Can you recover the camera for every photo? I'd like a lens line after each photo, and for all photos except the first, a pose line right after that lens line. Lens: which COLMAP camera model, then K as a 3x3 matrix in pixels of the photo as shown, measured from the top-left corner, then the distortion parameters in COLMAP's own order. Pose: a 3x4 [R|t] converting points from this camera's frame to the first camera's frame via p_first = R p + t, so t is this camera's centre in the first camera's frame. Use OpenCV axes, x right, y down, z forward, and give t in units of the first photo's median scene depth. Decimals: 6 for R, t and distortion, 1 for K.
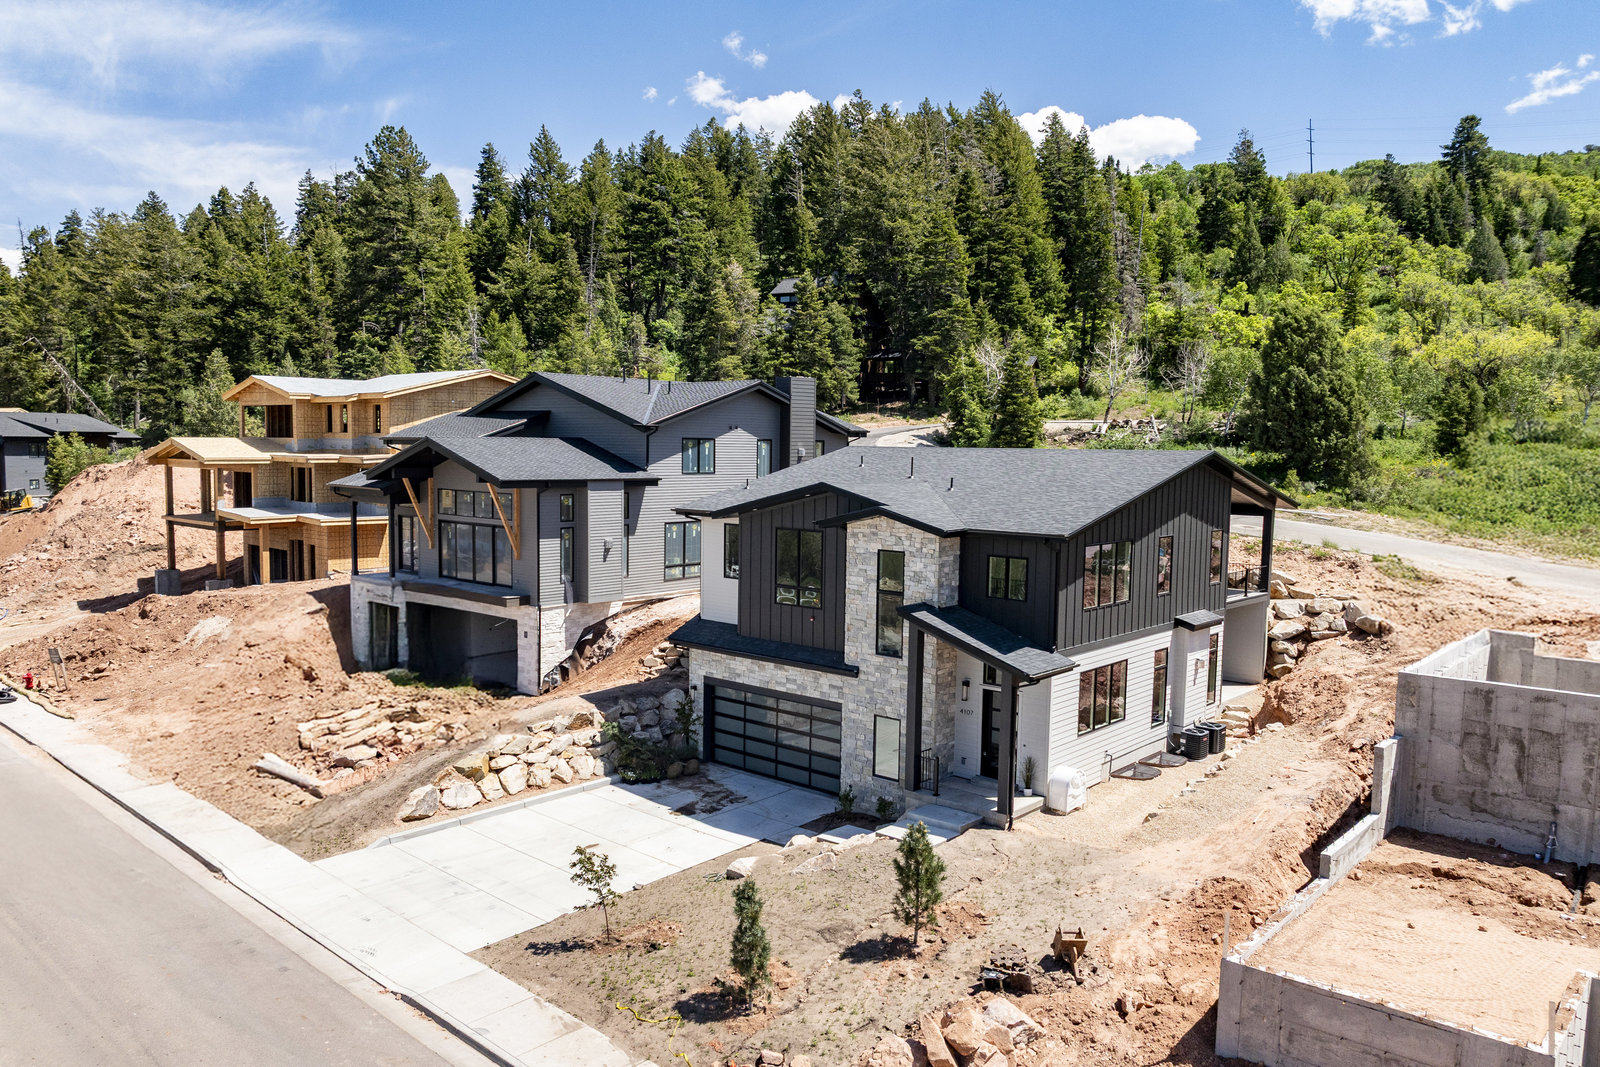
lens RADIAL K [[1169.7, 0, 806.9], [0, 1169.7, 538.3], [0, 0, 1]] dist [-0.040733, 0.006755]
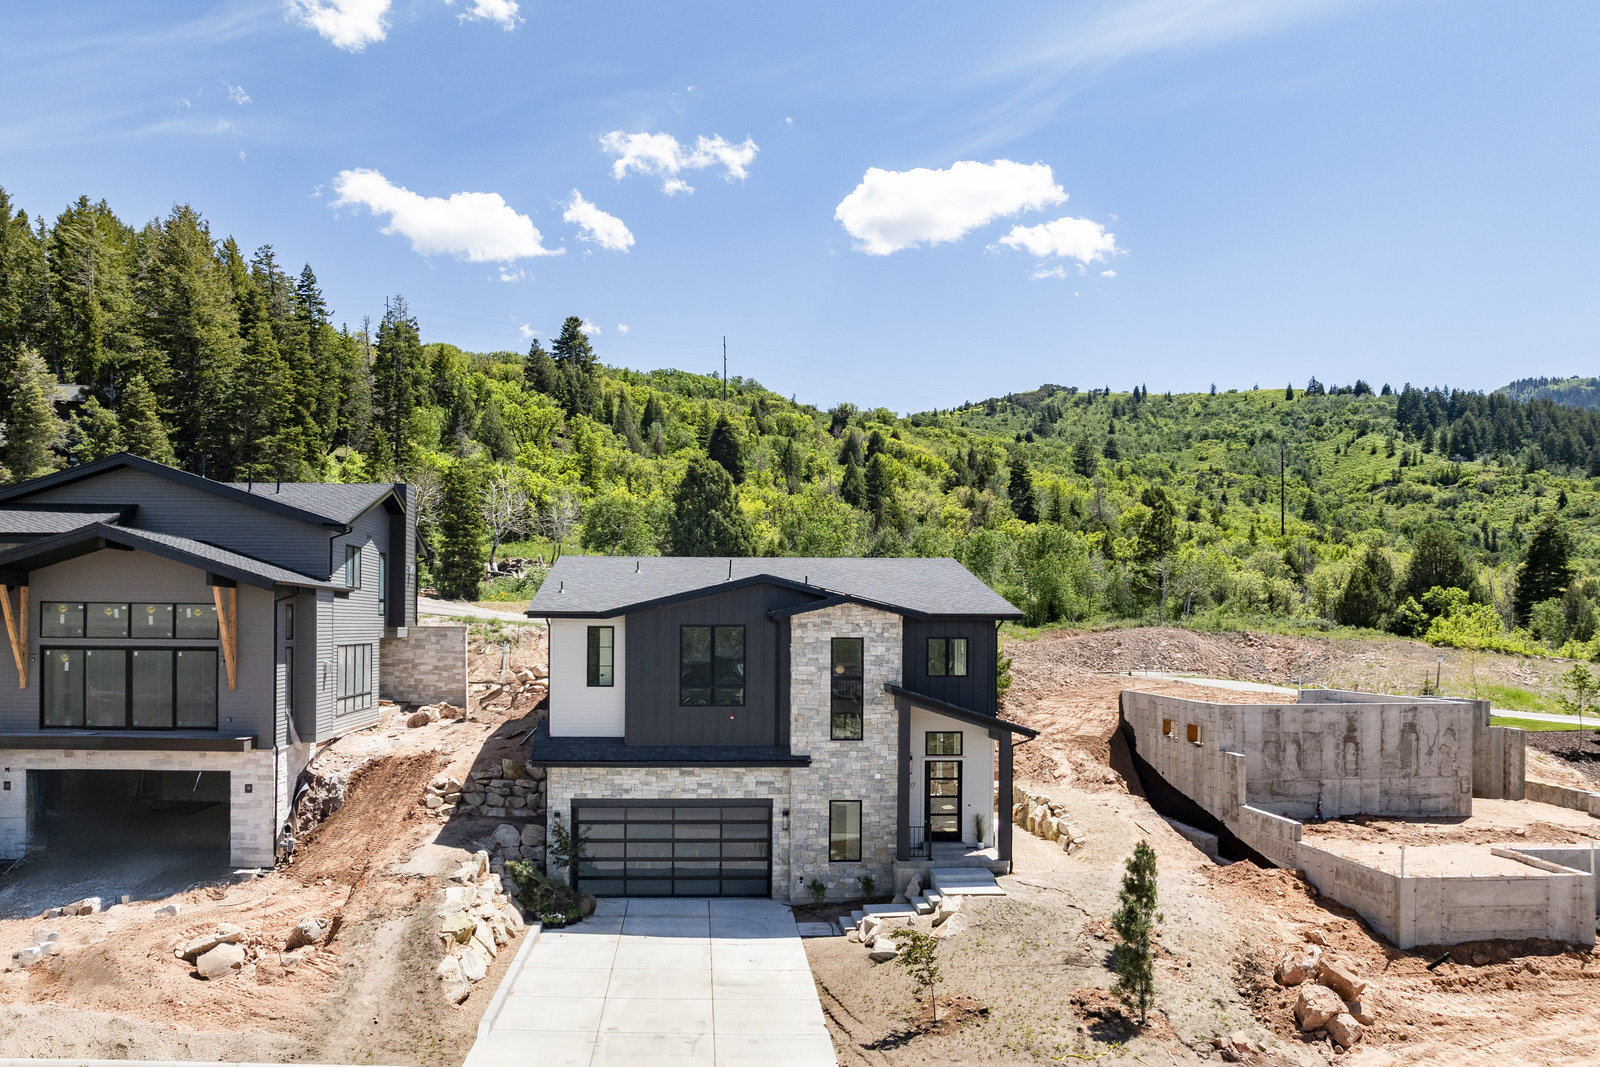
lens RADIAL K [[1205.7, 0, 728.9], [0, 1205.7, 626.5], [0, 0, 1]] dist [-0.040011, -0.002385]
pose [[0.727756, -0.009909, 0.685765, -0.692778], [0.062358, 0.996710, -0.051775, 0.046280], [-0.682996, 0.080443, 0.725979, 0.273664]]
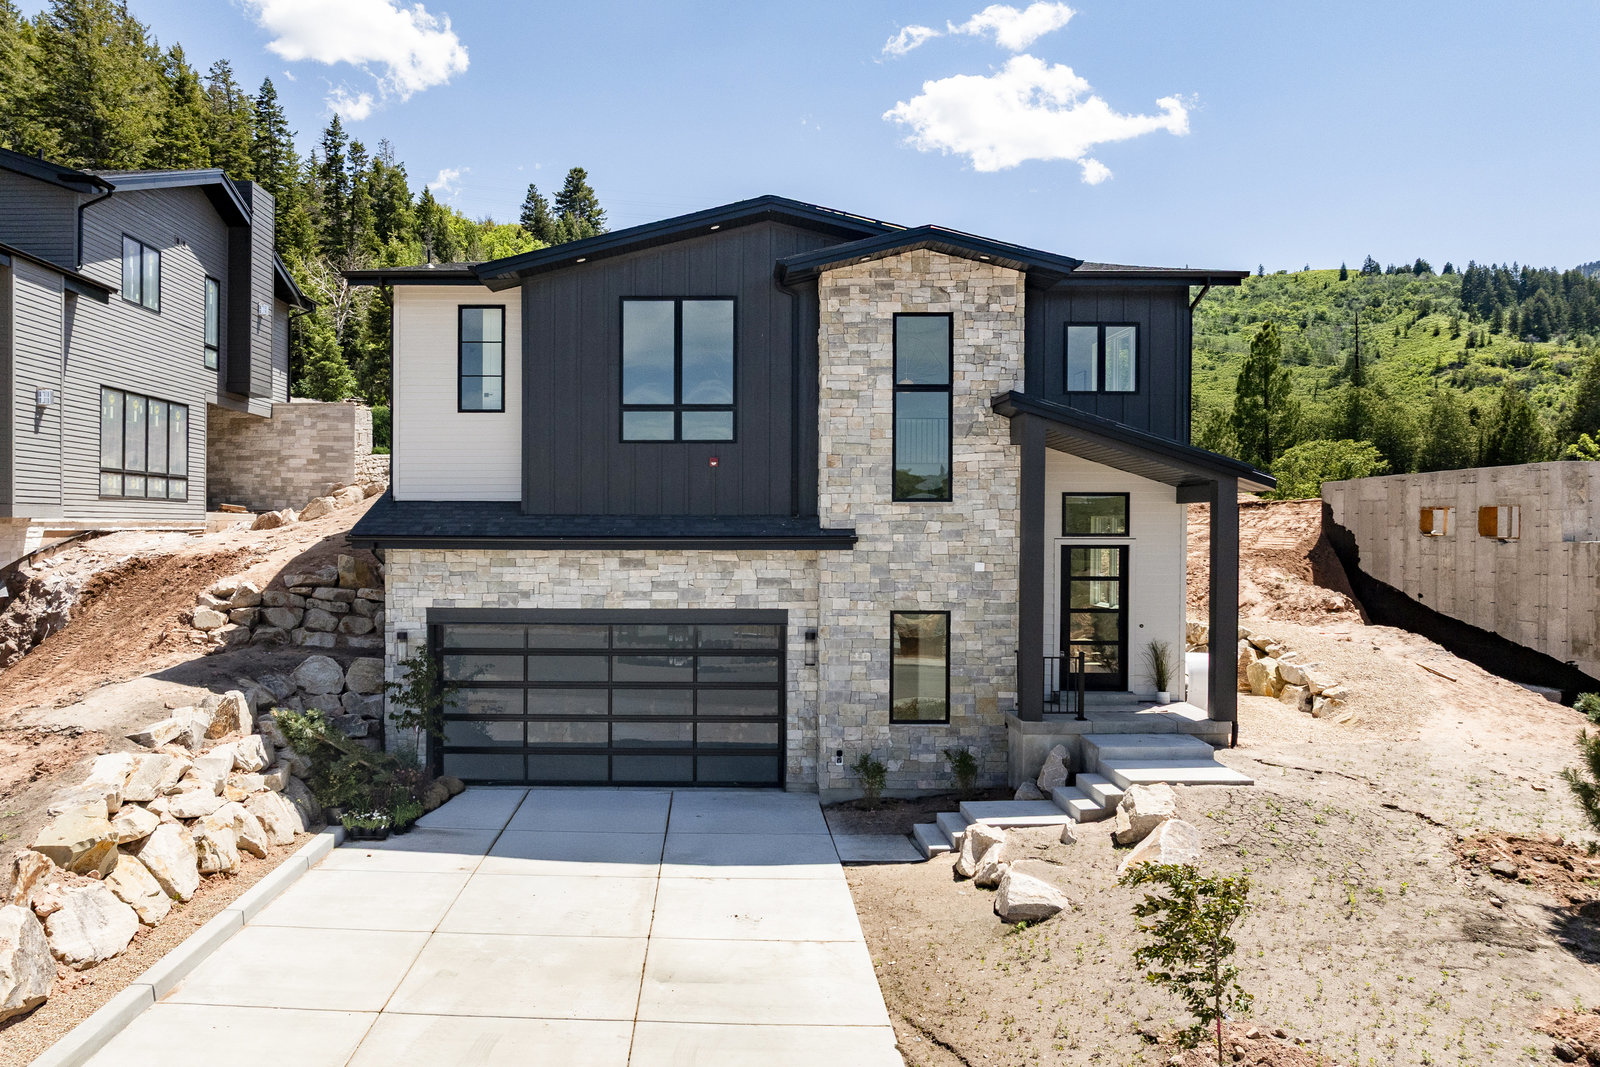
lens RADIAL K [[1225.9, 0, 689.6], [0, 1225.9, 529.9], [0, 0, 1]] dist [-0.048226, 0.013684]
pose [[0.761368, -0.012273, 0.648204, -0.375432], [0.059857, 0.996881, -0.051432, 0.130353], [-0.645551, 0.077958, 0.759728, 0.589616]]
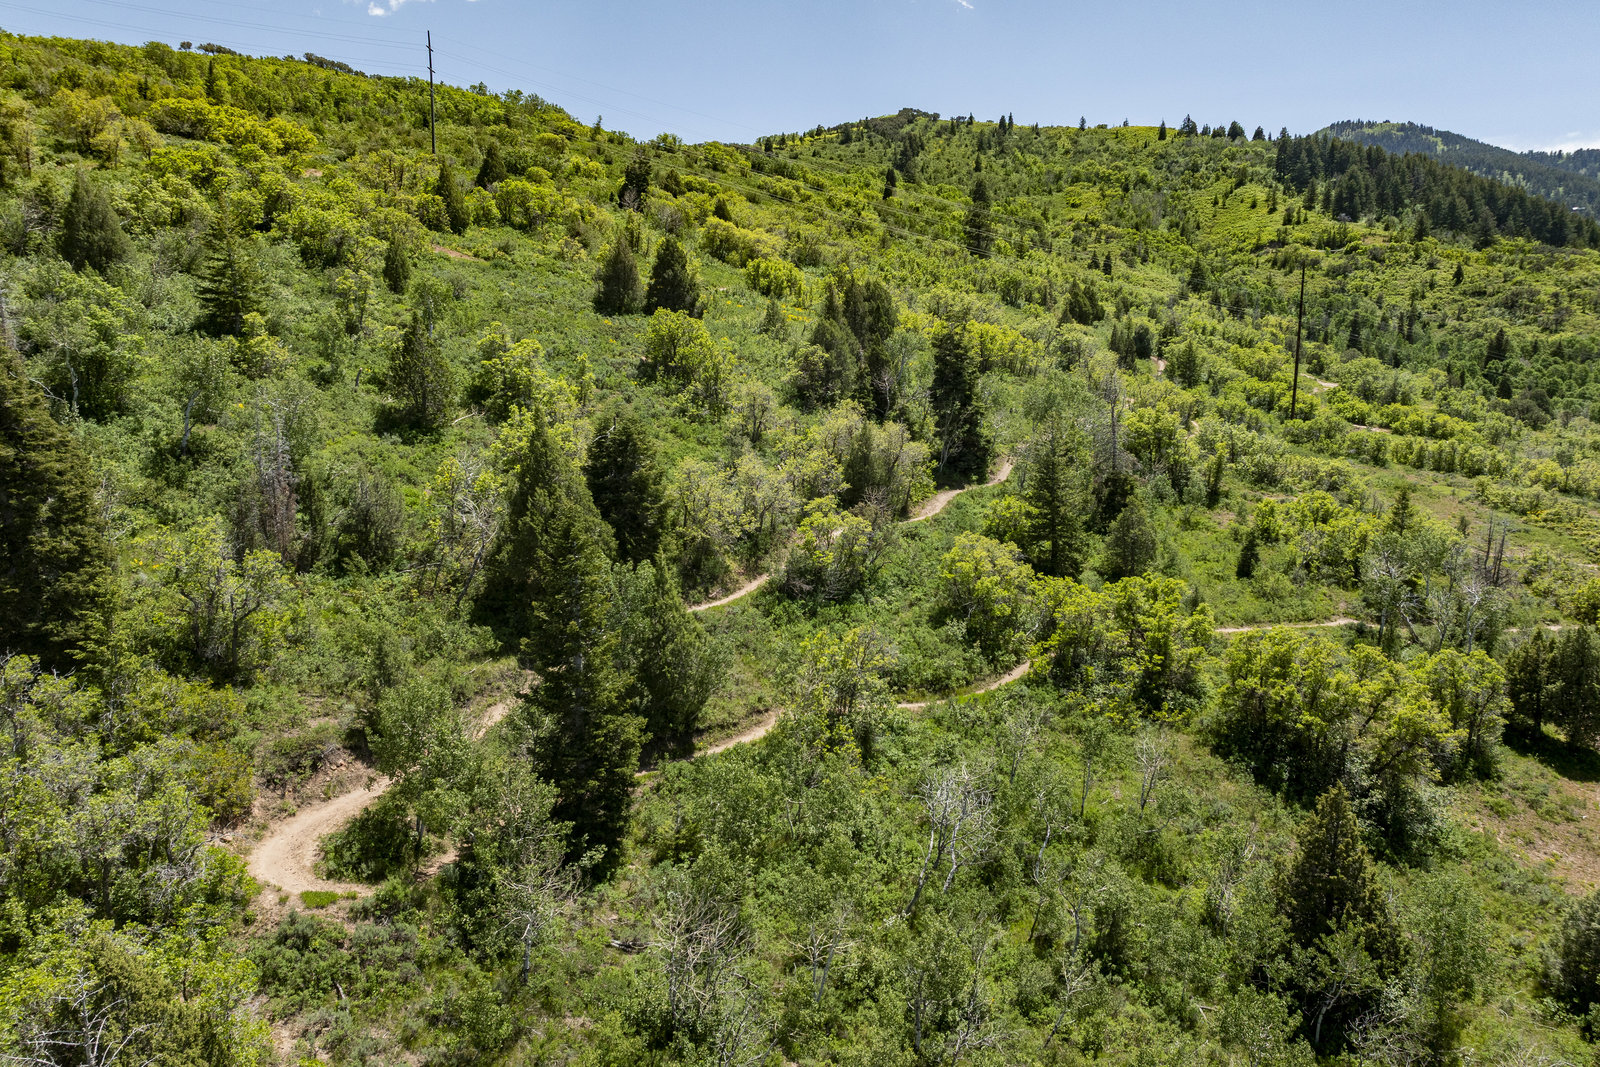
lens RADIAL K [[1169.7, 0, 806.9], [0, 1169.7, 538.3], [0, 0, 1]] dist [-0.040733, 0.006755]
pose [[0.583820, -0.138194, 0.800035, 1.989224], [0.058071, 0.989991, 0.128629, -0.907275], [-0.809804, -0.028637, 0.586002, 2.217618]]
